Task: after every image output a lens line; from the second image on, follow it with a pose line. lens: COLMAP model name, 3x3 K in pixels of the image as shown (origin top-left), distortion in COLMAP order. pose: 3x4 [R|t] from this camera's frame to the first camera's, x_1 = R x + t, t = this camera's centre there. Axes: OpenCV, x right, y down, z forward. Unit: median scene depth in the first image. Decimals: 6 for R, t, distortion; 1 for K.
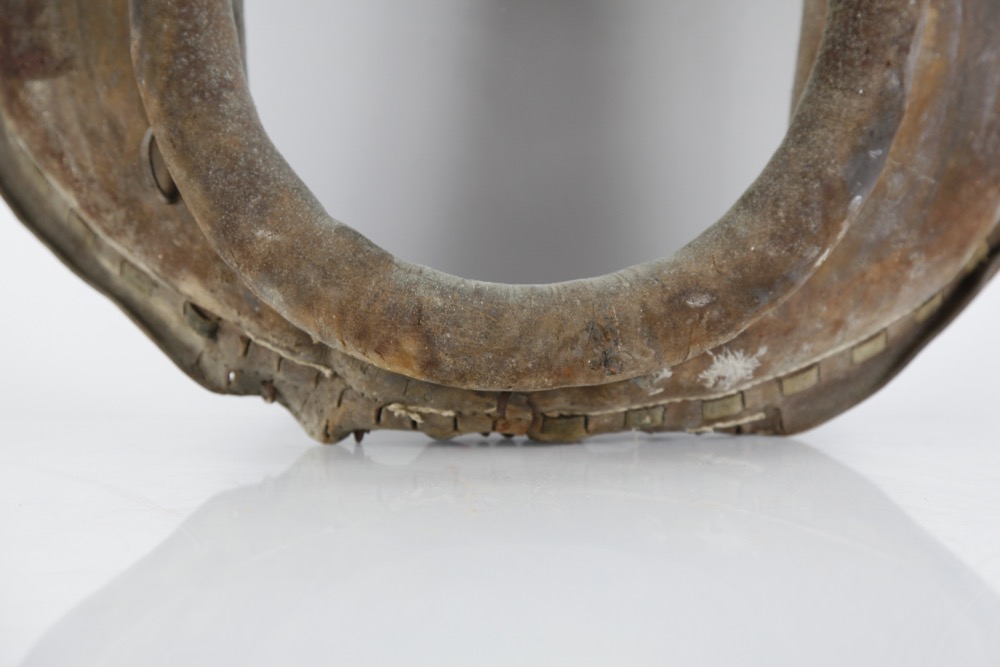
lens RADIAL K [[2016.0, 0, 498.7], [0, 2016.0, 329.3], [0, 0, 1]] dist [0.294512, 0.000000]
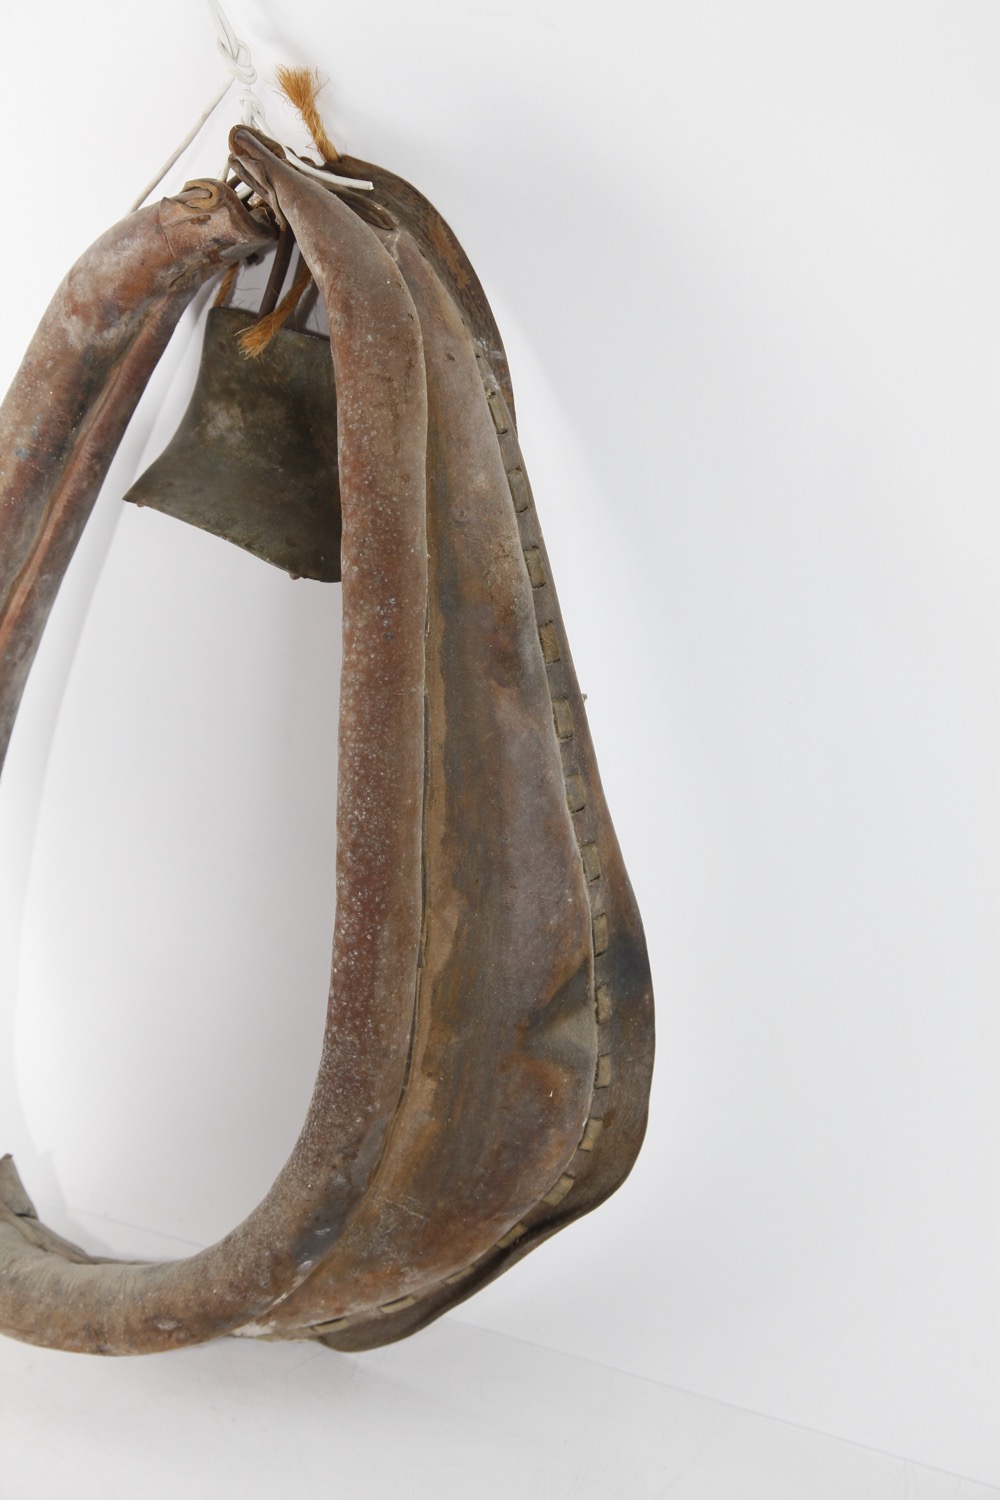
lens RADIAL K [[1927.4, 0, 552.4], [0, 1927.4, 721.7], [0, 0, 1]] dist [0.091385, 0.000000]
pose [[0.924076, 0.160590, -0.346835, 0.672178], [-0.052780, 0.952371, 0.300339, -0.738932], [0.378547, -0.259230, 0.888539, 0.109852]]
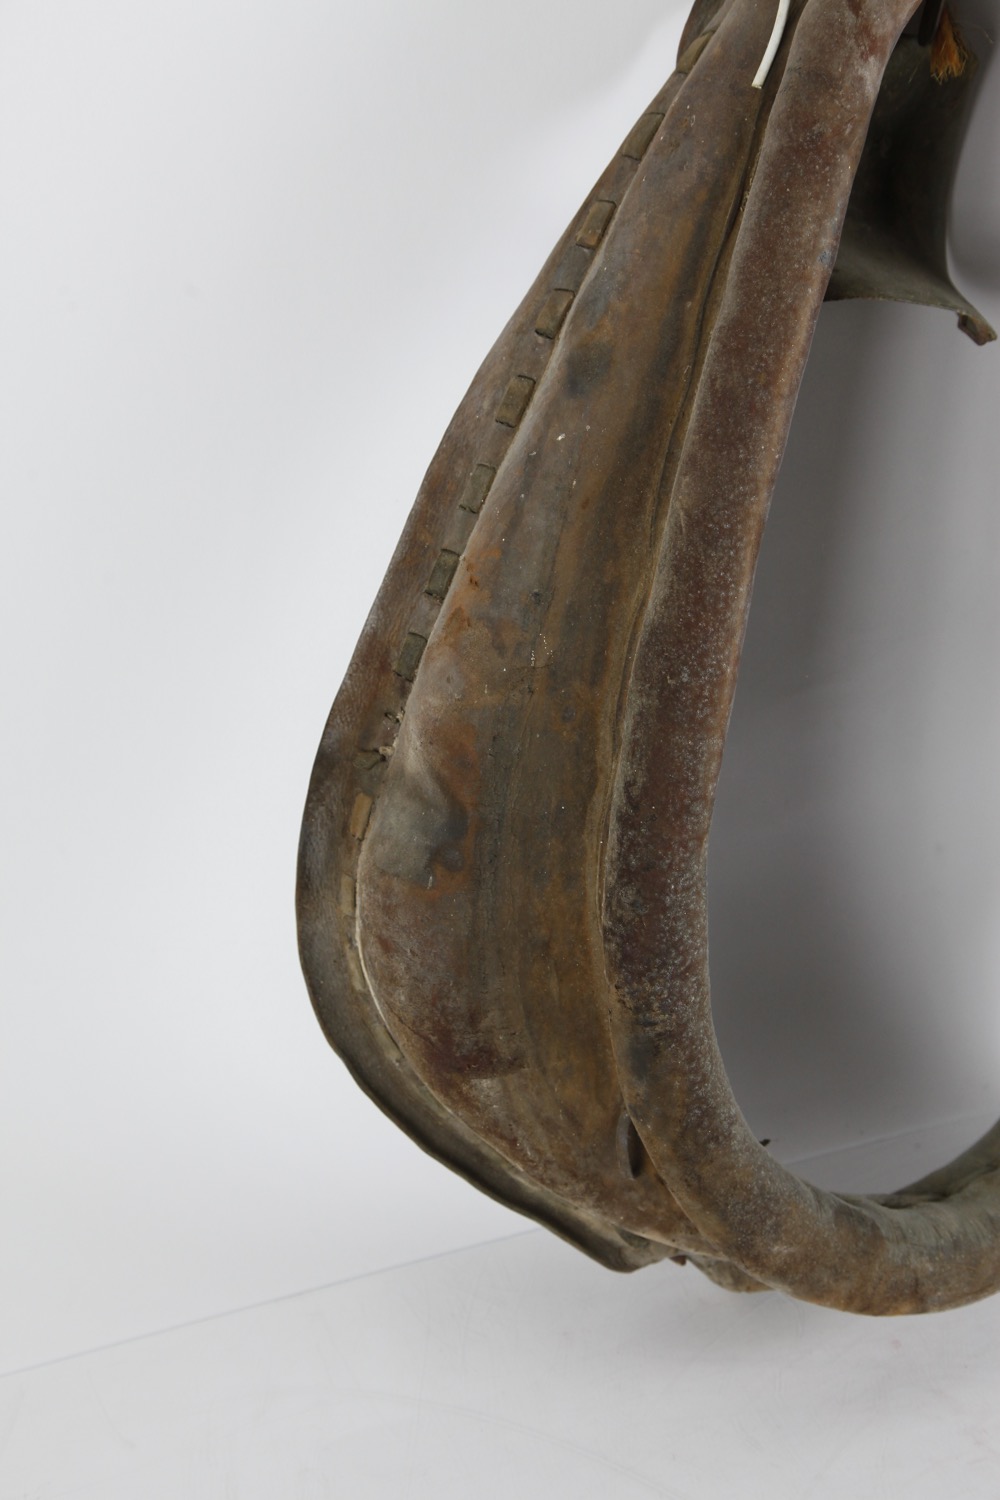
lens RADIAL K [[1927.4, 0, 488.8], [0, 1927.4, 723.2], [0, 0, 1]] dist [0.091385, 0.000000]
pose [[0.940320, -0.171533, 0.293897, -0.497081], [0.039128, 0.912433, 0.407351, -0.697667], [-0.338035, -0.371541, 0.864690, 0.277512]]
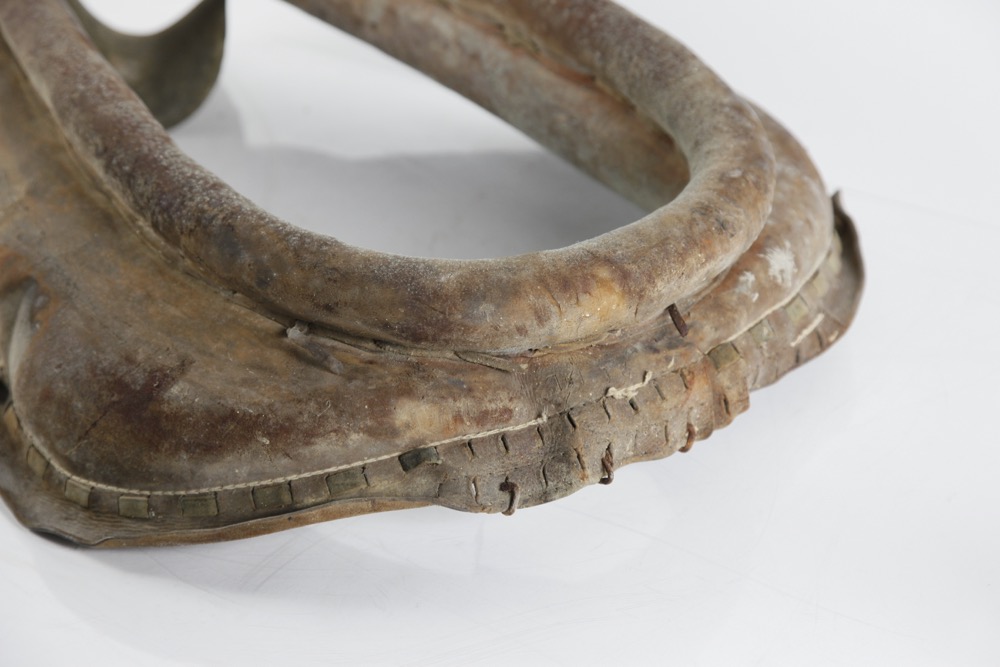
lens RADIAL K [[2318.7, 0, 497.2], [0, 2318.7, 335.8], [0, 0, 1]] dist [0.407196, 0.000000]
pose [[0.723981, -0.395734, 0.565019, -0.850068], [0.677280, 0.563251, -0.473329, 0.615269], [-0.130935, 0.725357, 0.675806, 0.113593]]
